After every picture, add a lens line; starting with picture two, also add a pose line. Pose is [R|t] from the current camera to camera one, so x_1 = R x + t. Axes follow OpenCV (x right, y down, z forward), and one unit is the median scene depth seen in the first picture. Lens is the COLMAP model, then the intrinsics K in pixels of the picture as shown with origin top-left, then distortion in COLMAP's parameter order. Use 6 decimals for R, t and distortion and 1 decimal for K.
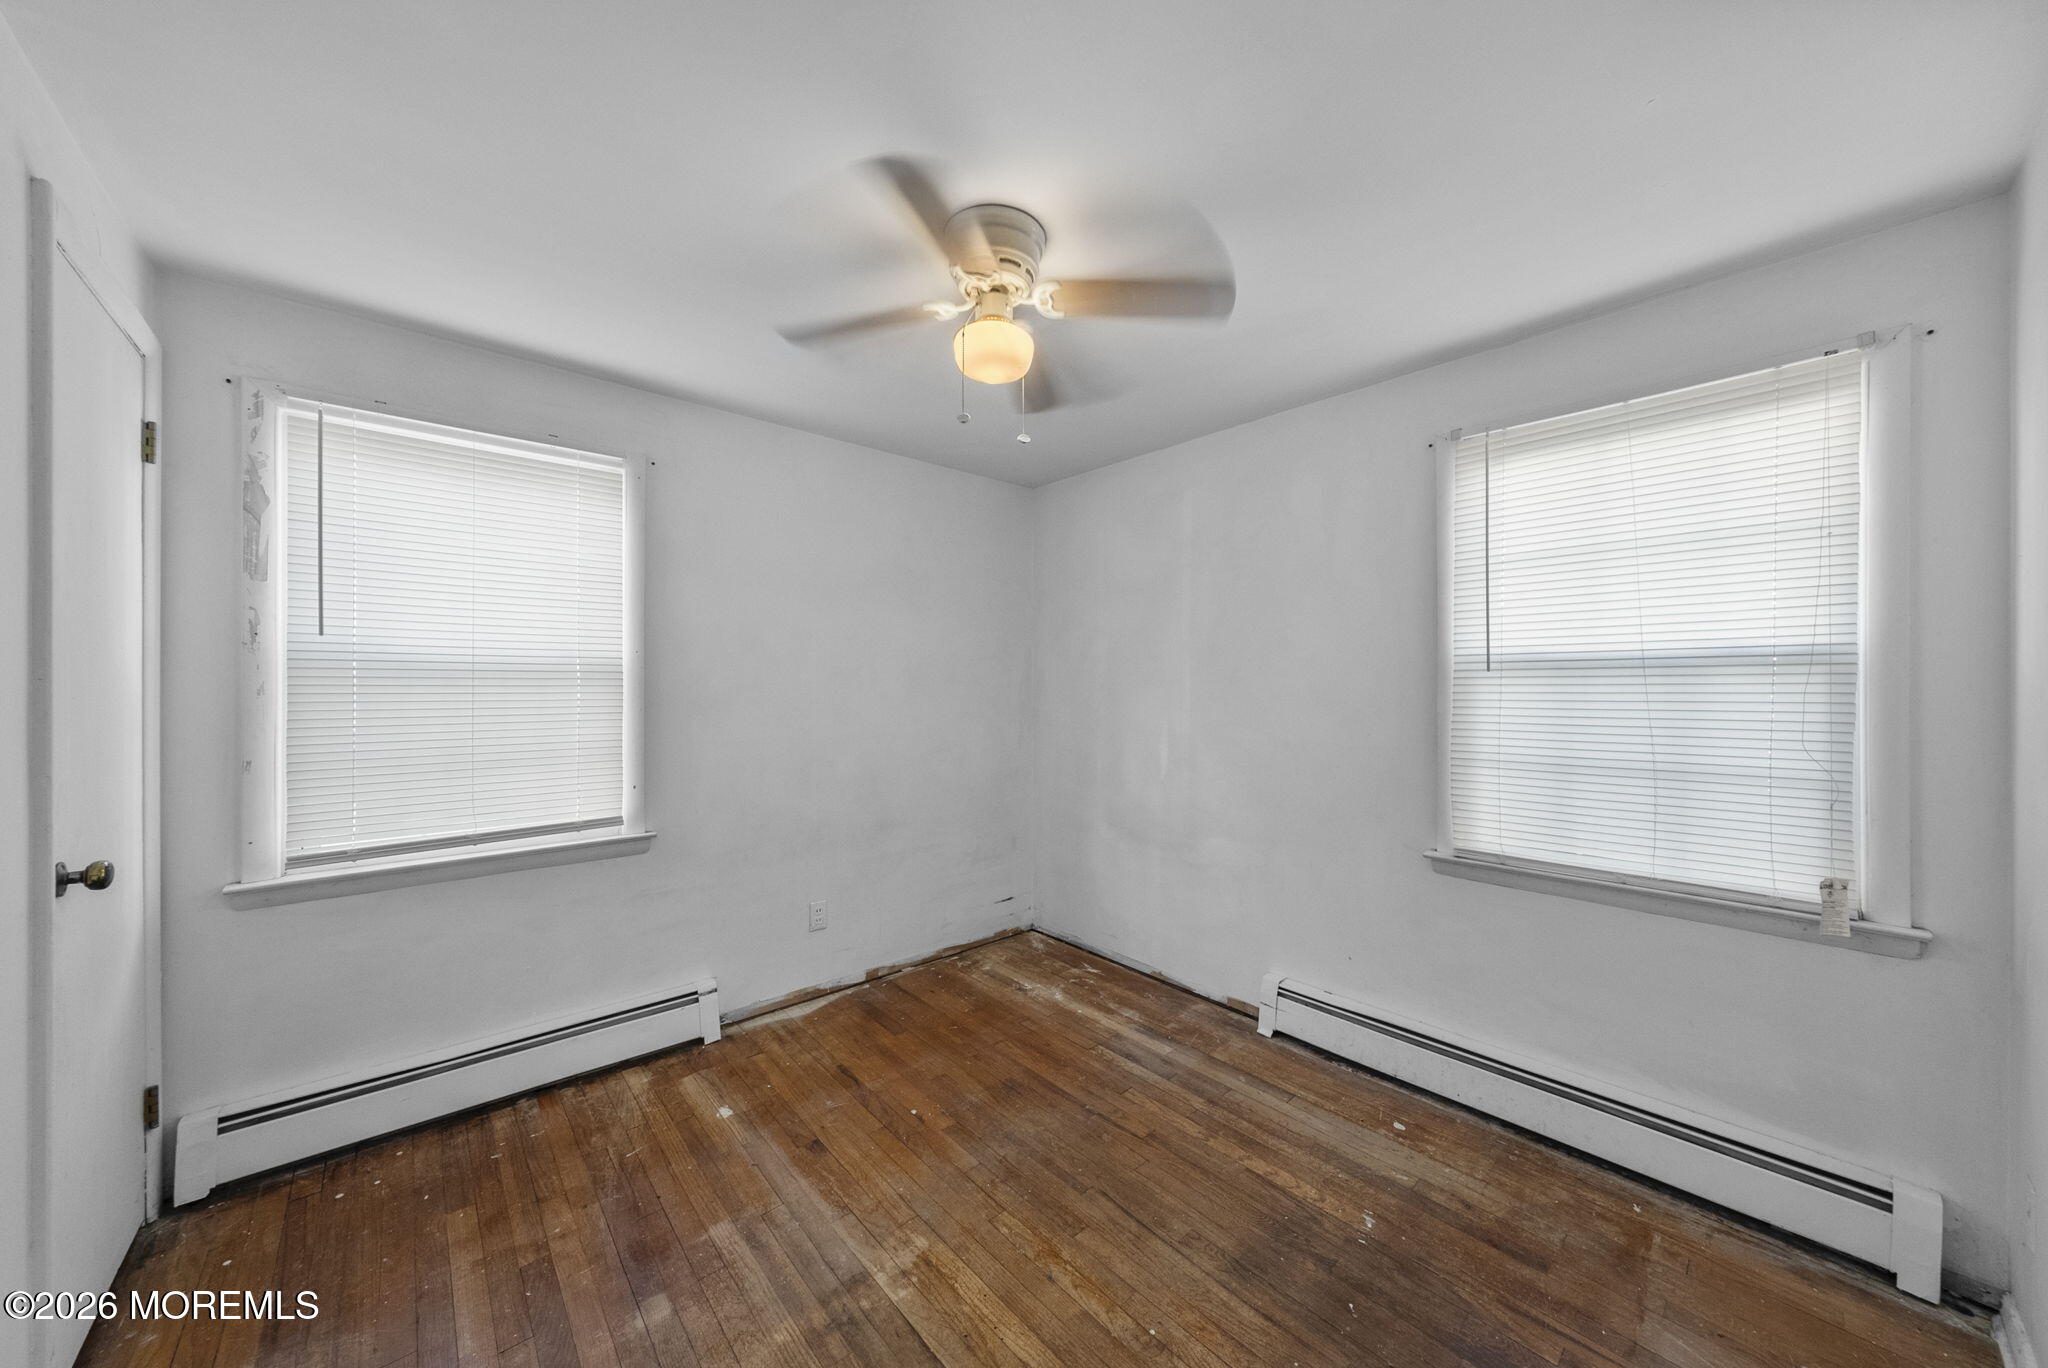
lens RADIAL K [[725.6, 0, 1024.0], [0, 725.6, 684.0], [0, 0, 1]] dist [-0.000188, -0.000162]
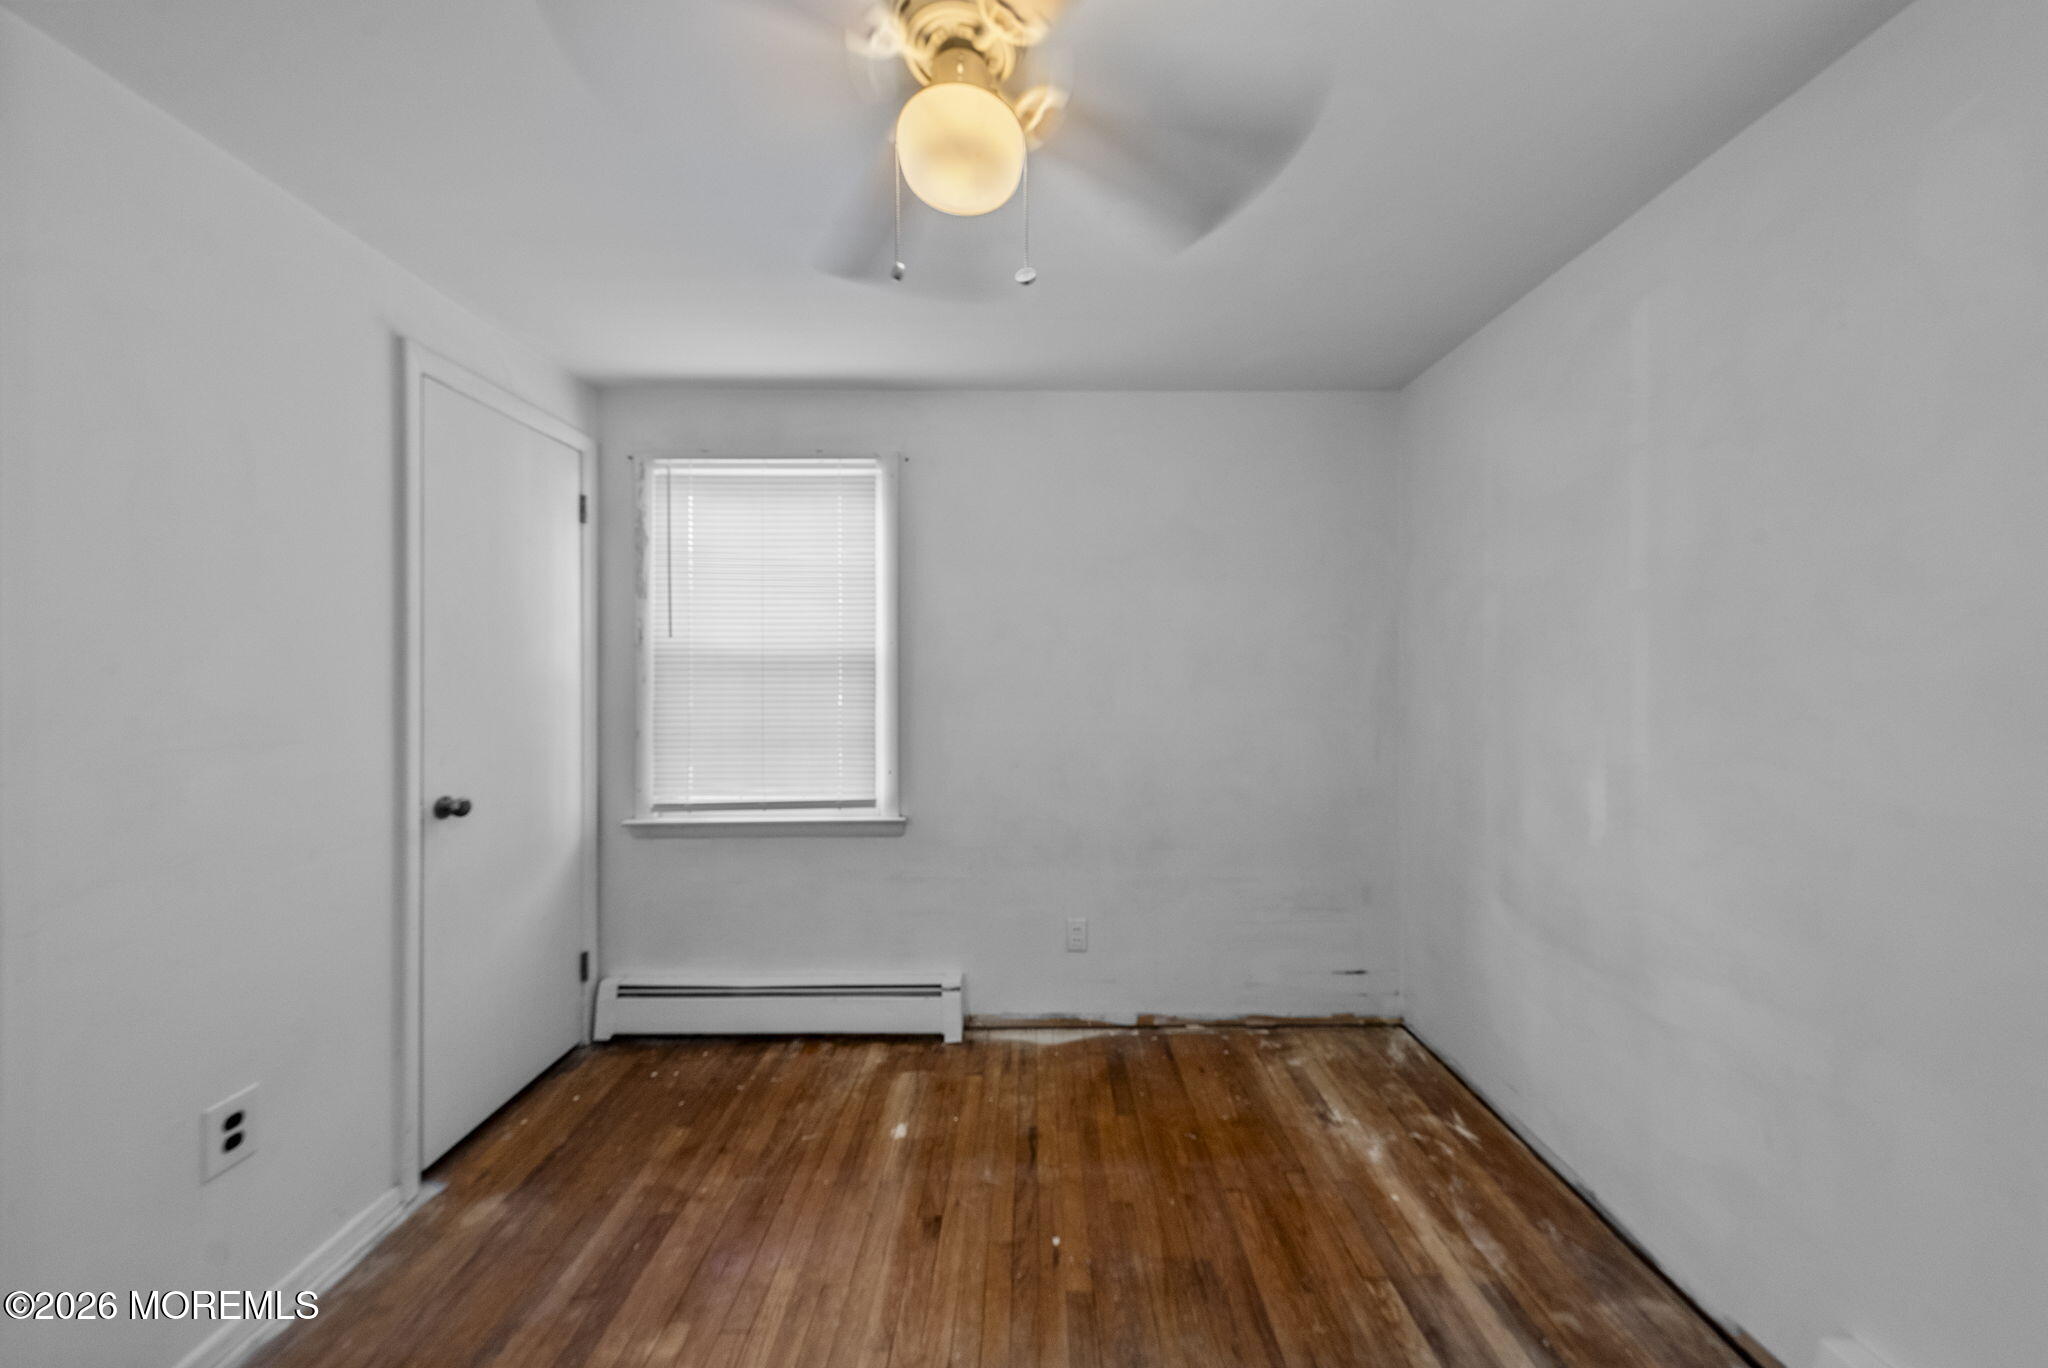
lens RADIAL K [[691.0, 0, 1028.8], [0, 691.0, 668.9], [0, 0, 1]] dist [0.008083, -0.000290]
pose [[0.745670, -0.003326, -0.666307, 0.275550], [0.004721, 0.999989, 0.000292, -0.006043], [0.666299, -0.003363, 0.745677, 0.392871]]
